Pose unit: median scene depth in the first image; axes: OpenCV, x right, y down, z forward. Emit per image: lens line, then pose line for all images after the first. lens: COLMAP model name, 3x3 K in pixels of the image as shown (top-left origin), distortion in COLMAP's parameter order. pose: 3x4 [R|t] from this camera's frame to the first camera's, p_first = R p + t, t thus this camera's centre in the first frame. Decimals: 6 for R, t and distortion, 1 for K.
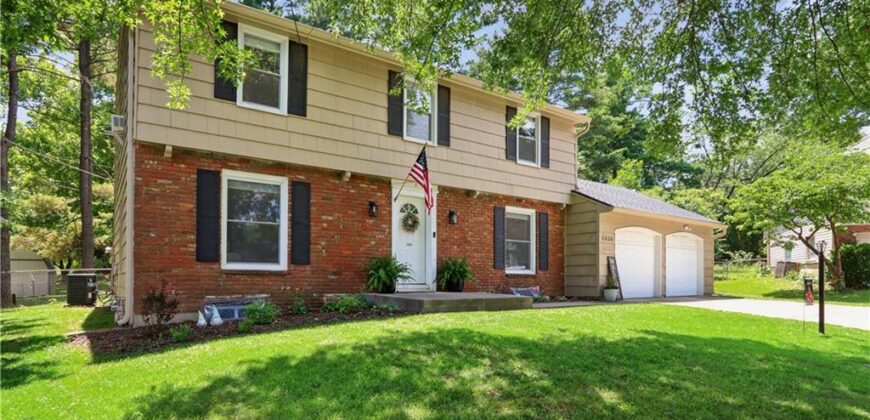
lens RADIAL K [[489.9, 0, 435.1], [0, 489.9, 279.8], [0, 0, 1]] dist [0.000338, -0.000150]
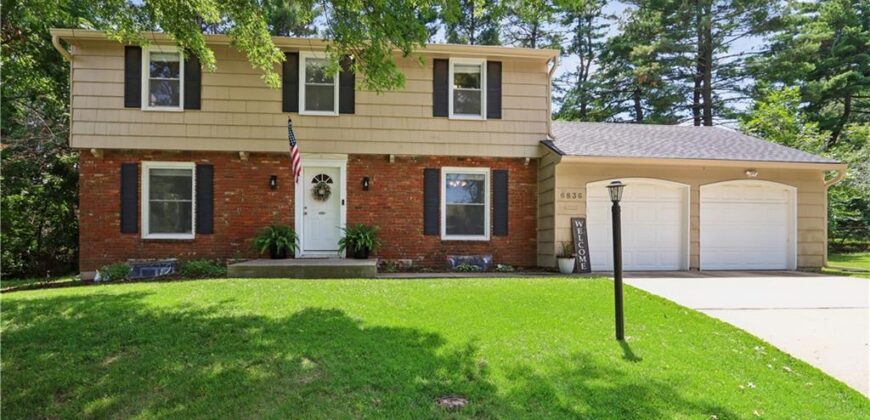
lens RADIAL K [[383.5, 0, 434.9], [0, 383.5, 246.7], [0, 0, 1]] dist [-0.012545, 0.000173]
pose [[0.849557, -0.002190, -0.527493, 0.575537], [-0.000306, 0.999989, -0.004645, 0.003498], [0.527497, 0.004107, 0.849547, 0.419744]]
